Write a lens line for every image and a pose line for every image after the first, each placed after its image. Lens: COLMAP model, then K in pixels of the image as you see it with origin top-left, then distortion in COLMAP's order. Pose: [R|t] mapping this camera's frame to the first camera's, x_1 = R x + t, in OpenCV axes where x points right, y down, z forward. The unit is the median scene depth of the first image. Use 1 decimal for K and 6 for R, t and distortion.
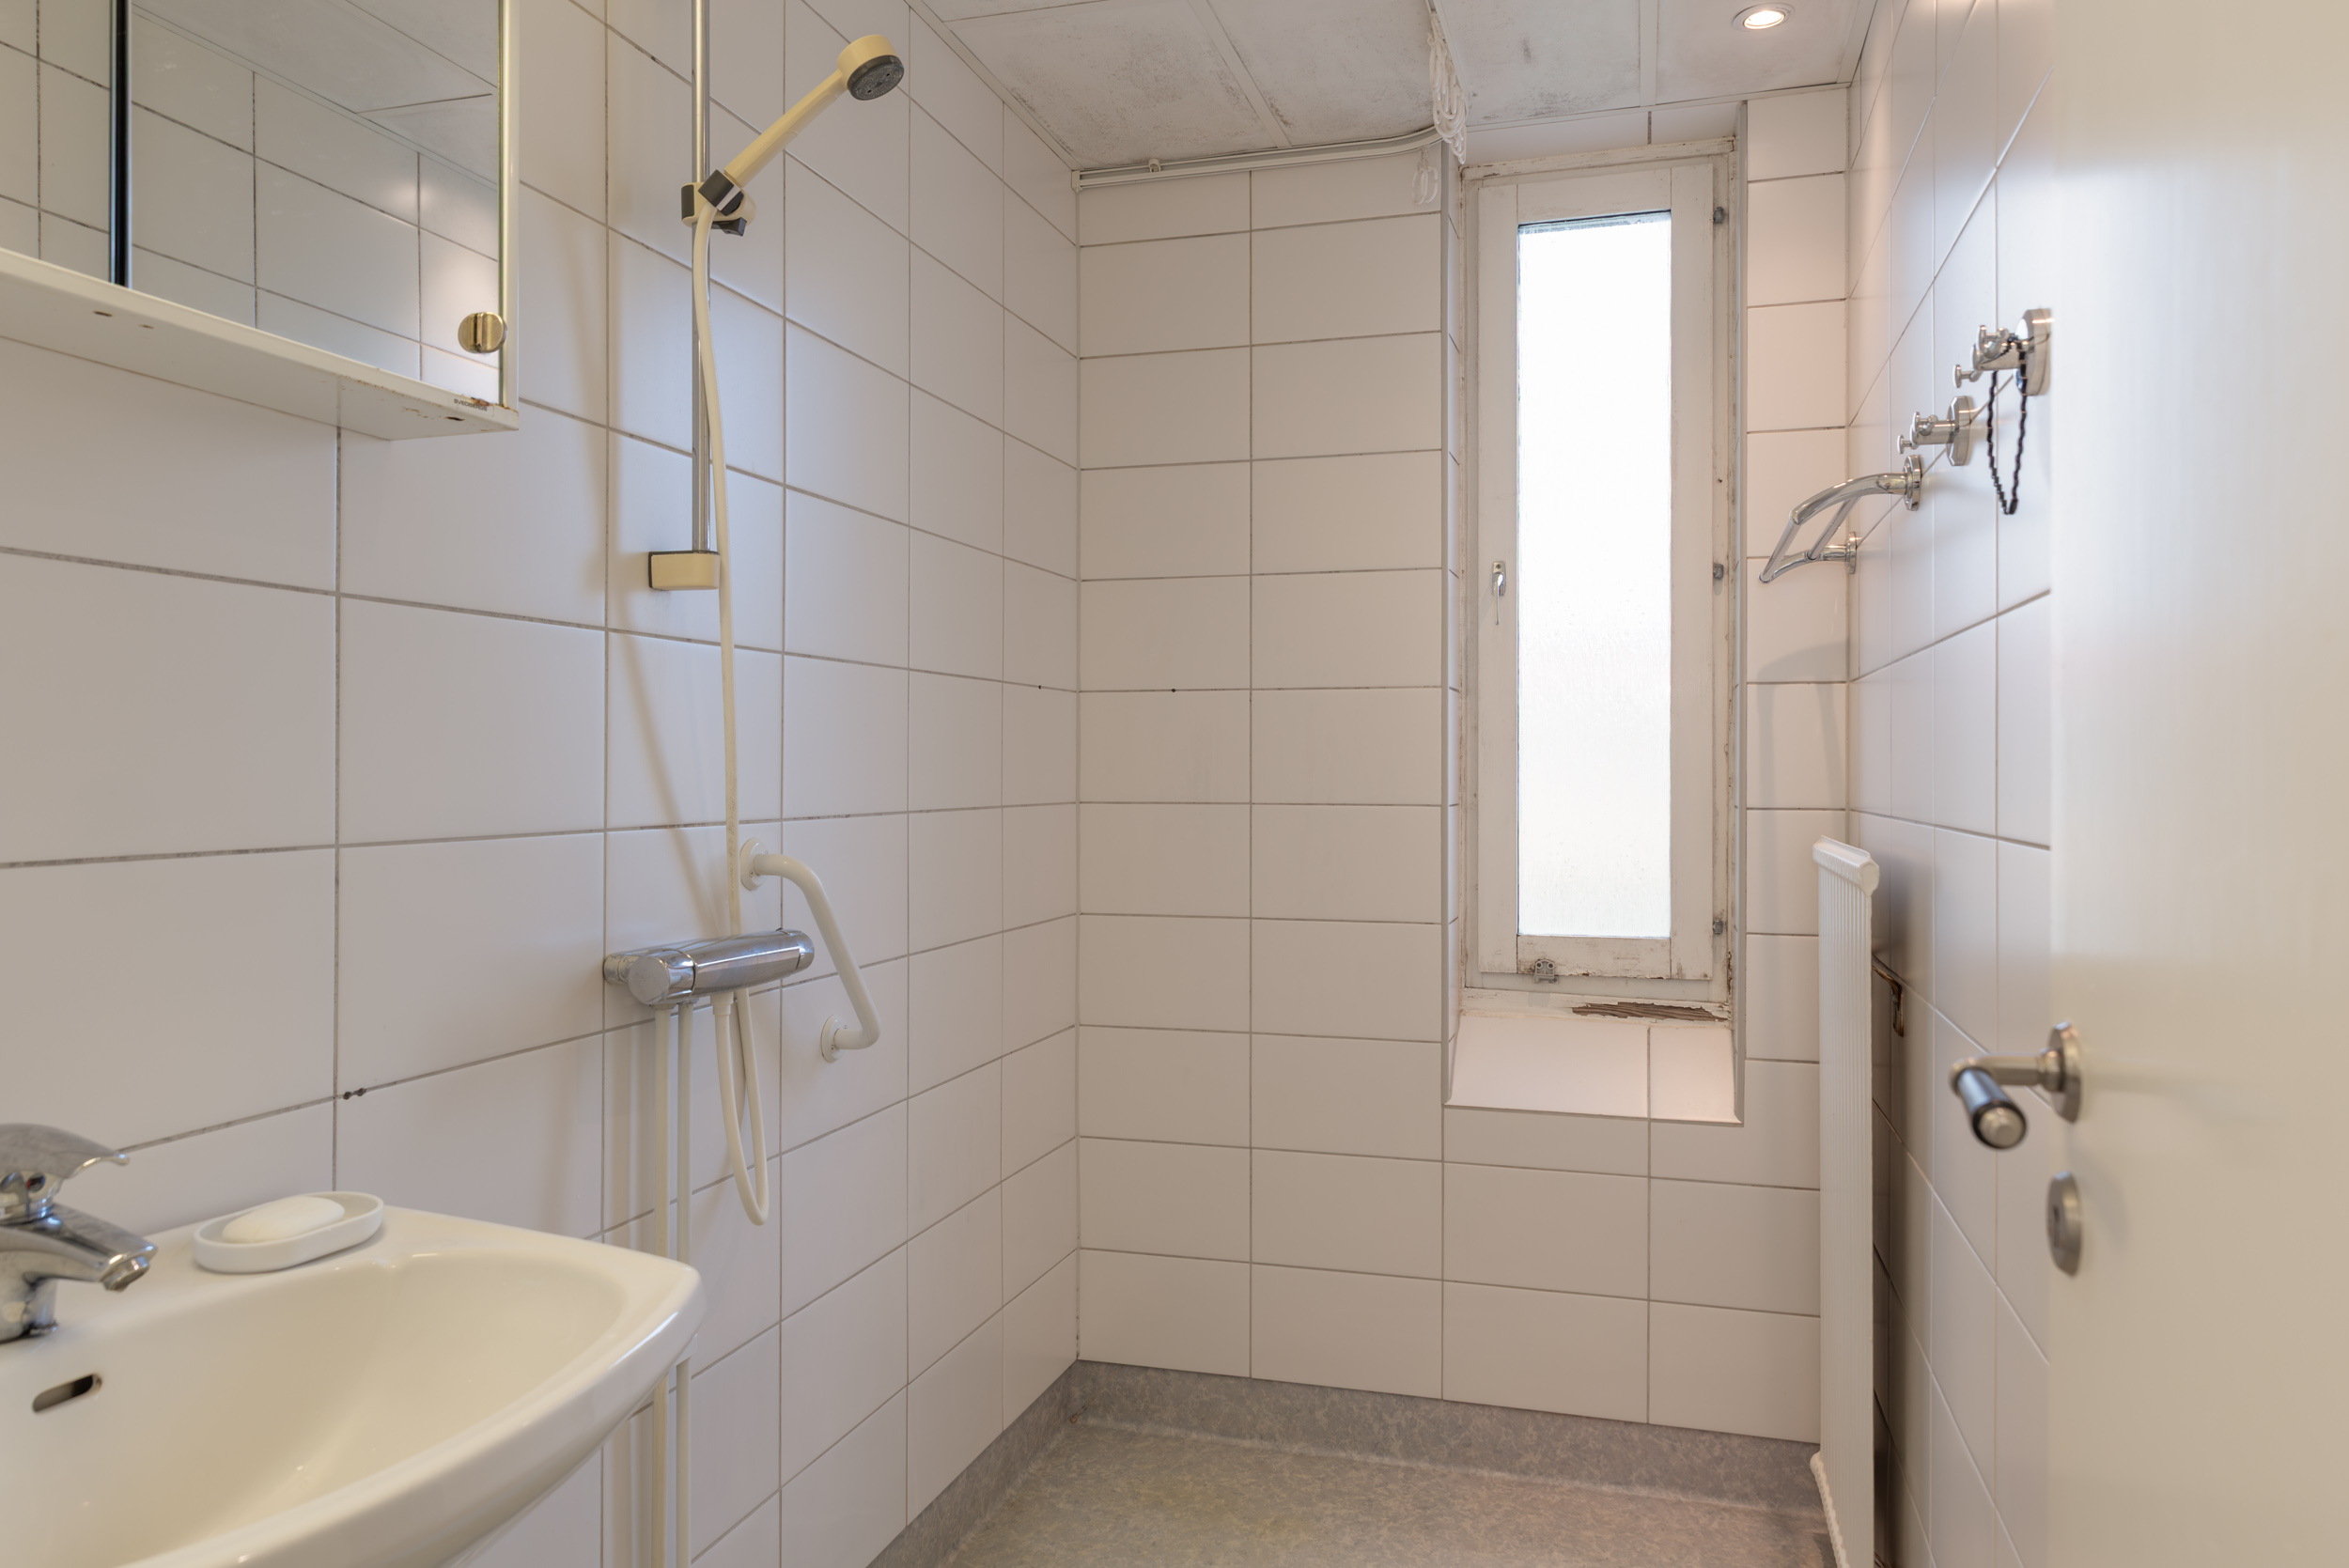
lens RADIAL K [[1598.7, 0, 1186.4], [0, 1598.7, 783.9], [0, 0, 1]] dist [0.021878, -0.006094]
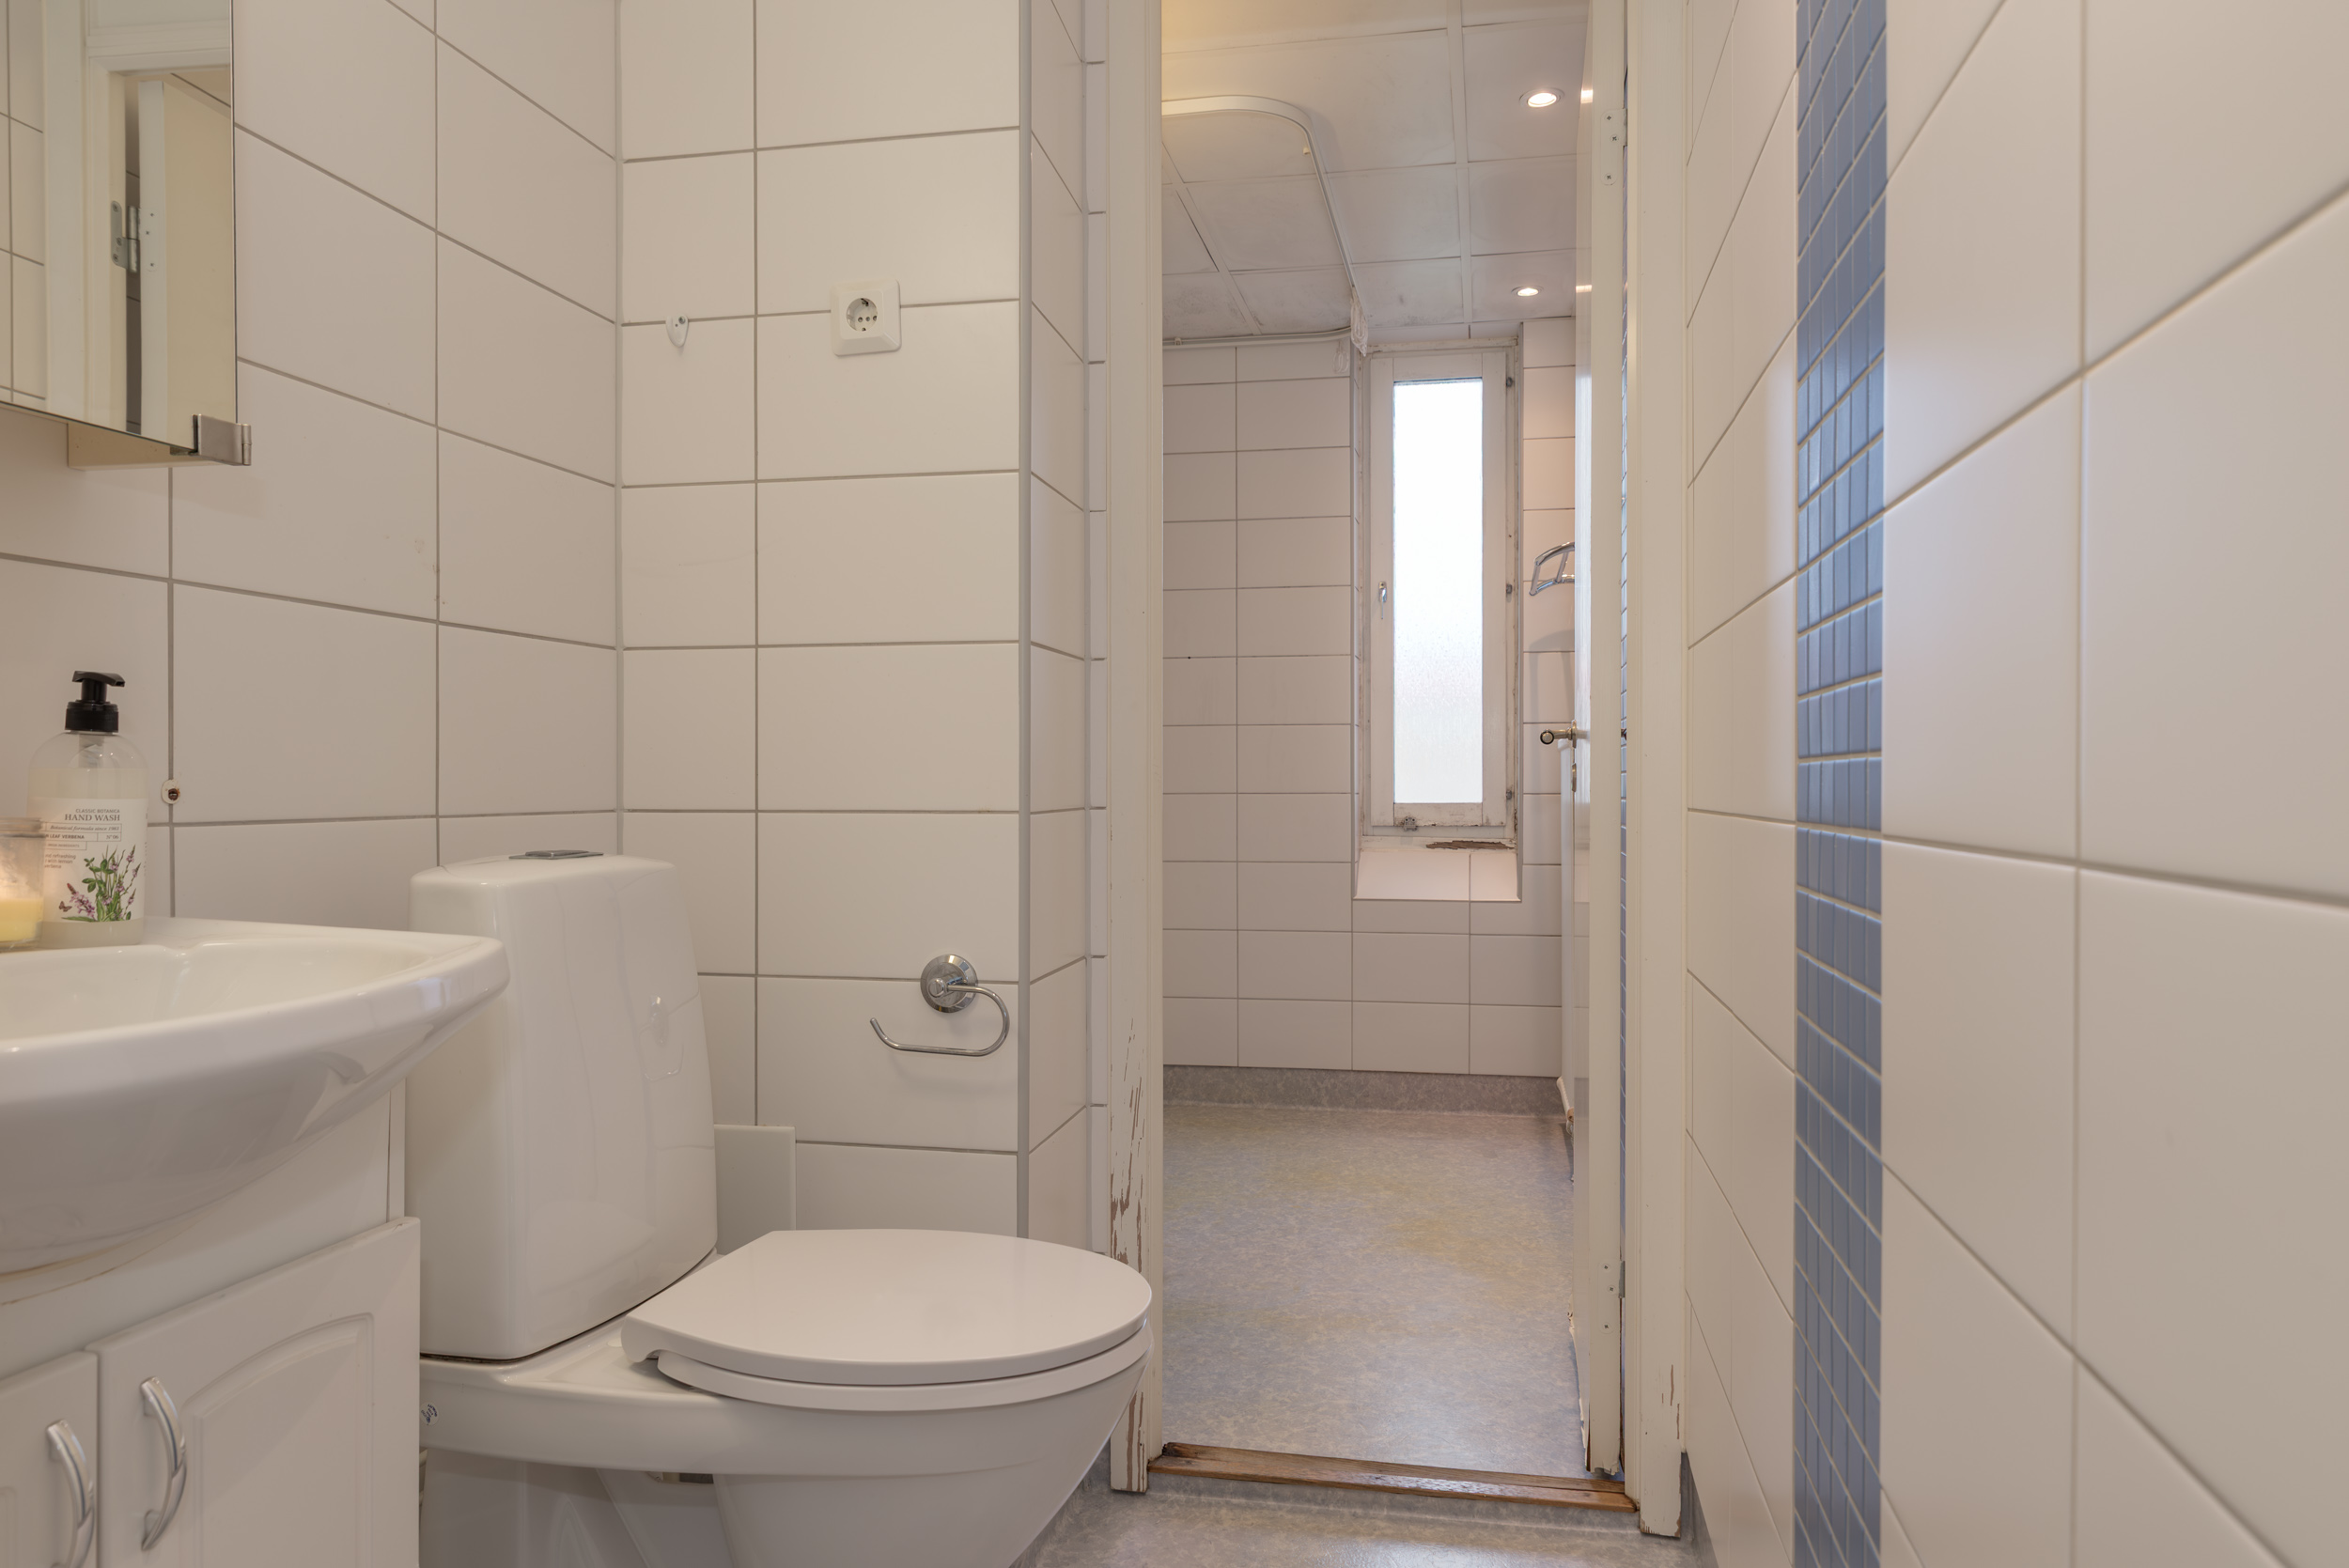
lens RADIAL K [[1591.6, 0, 1170.4], [0, 1591.6, 785.9], [0, 0, 1]] dist [0.047894, 0.001696]
pose [[0.996234, -0.003380, 0.086641, -0.179489], [0.002976, 0.999984, 0.004793, 0.070027], [-0.086656, -0.004517, 0.996228, -0.676228]]
